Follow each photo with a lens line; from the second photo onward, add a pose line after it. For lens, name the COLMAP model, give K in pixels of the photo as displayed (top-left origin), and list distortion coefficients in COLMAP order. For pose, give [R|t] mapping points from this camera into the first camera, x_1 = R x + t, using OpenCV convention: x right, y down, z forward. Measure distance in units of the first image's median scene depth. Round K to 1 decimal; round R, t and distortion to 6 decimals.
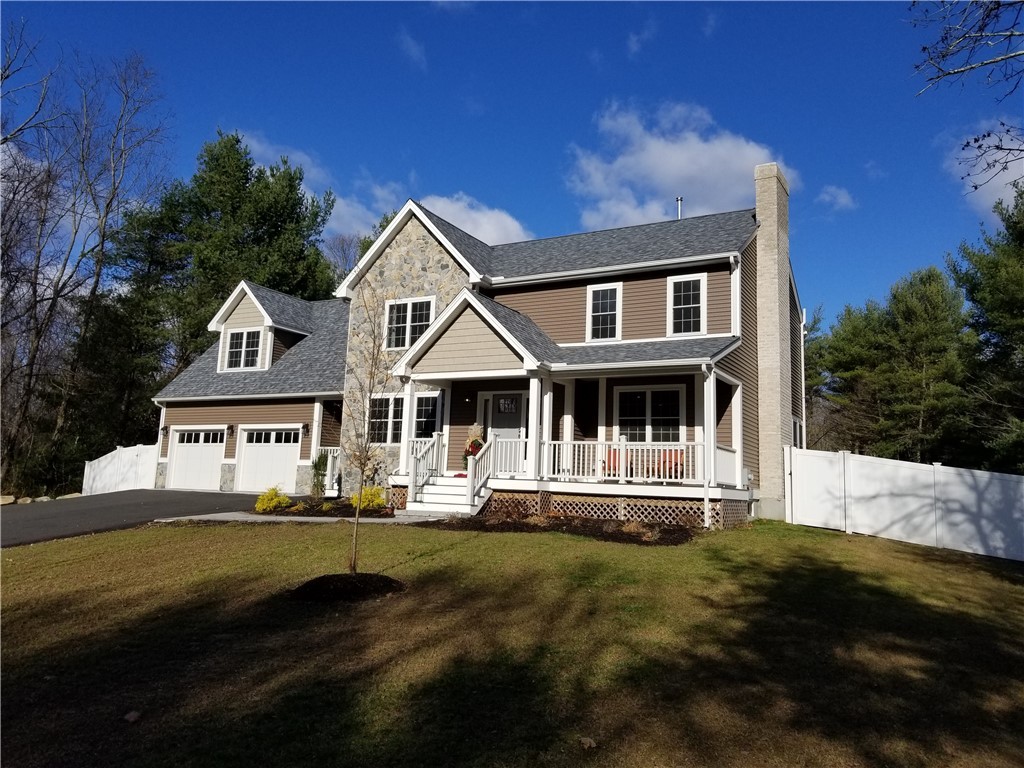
lens RADIAL K [[798.7, 0, 487.3], [0, 798.7, 383.7], [0, 0, 1]] dist [0.028824, -0.005727]
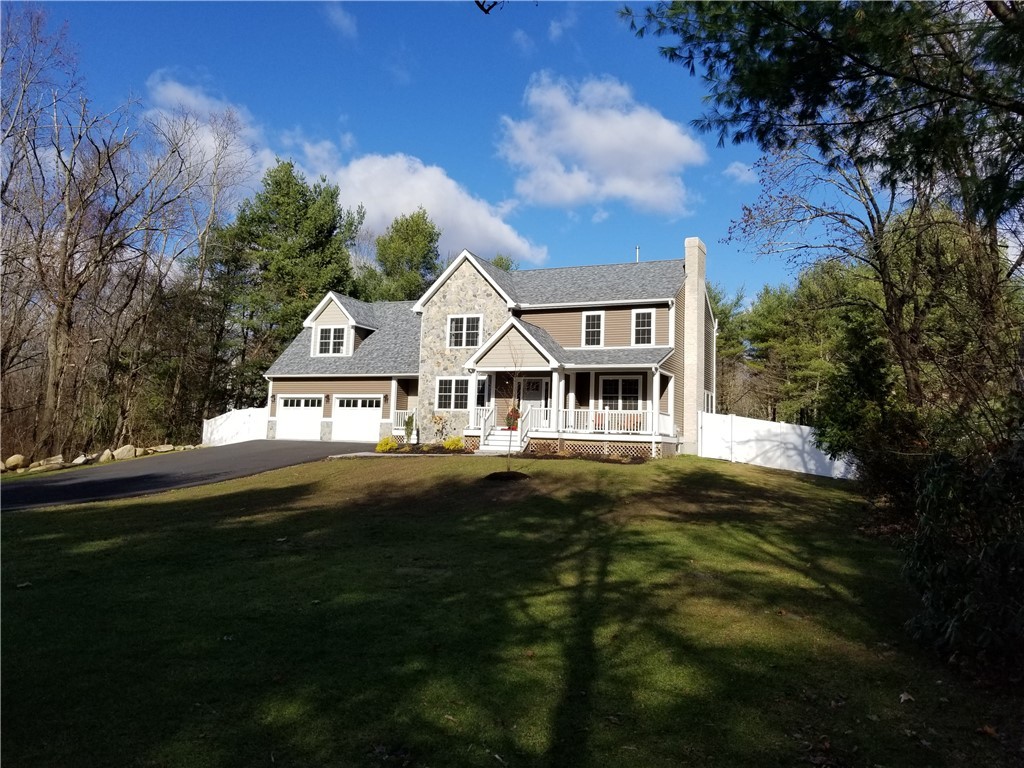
lens RADIAL K [[776.9, 0, 512.0], [0, 776.9, 384.0], [0, 0, 1]] dist [0.057978, -0.001031]
pose [[0.995183, 0.003788, 0.097958, -0.155081], [-0.009315, 0.998386, 0.056031, -0.058984], [-0.097588, -0.056674, 0.993612, -0.505398]]
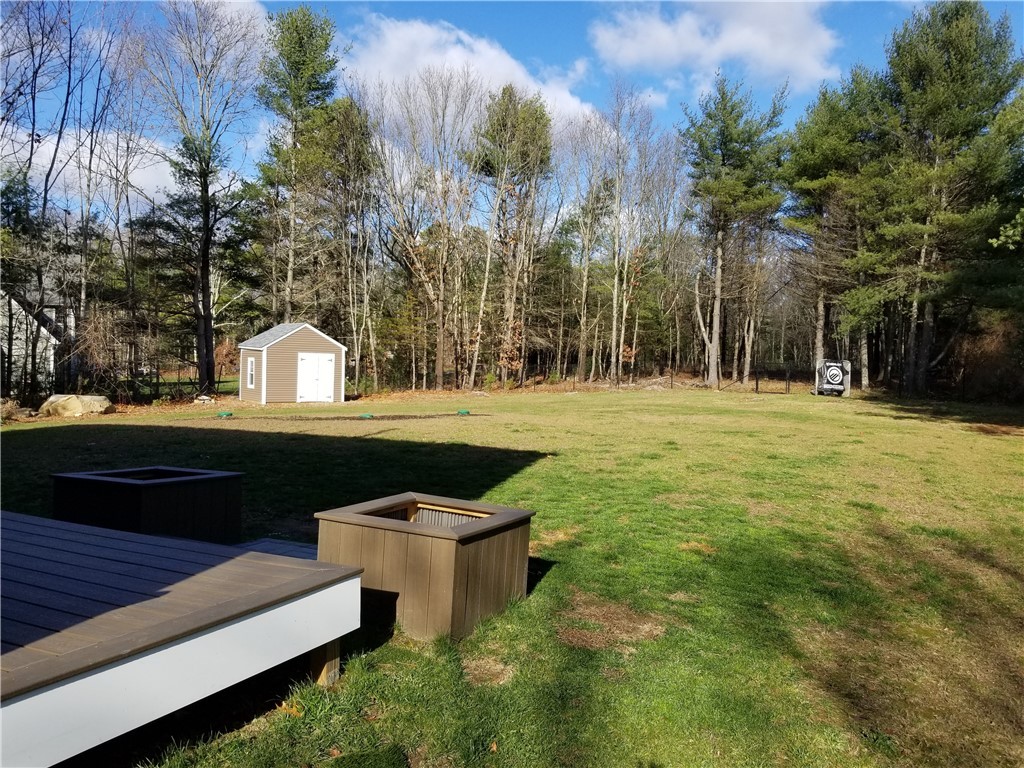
lens RADIAL K [[776.9, 0, 512.0], [0, 776.9, 384.0], [0, 0, 1]] dist [0.057978, -0.001031]
pose [[0.998644, -0.023412, 0.046502, 0.633234], [0.014914, 0.984398, 0.175325, 0.120223], [-0.049881, -0.174394, 0.983412, 1.332762]]
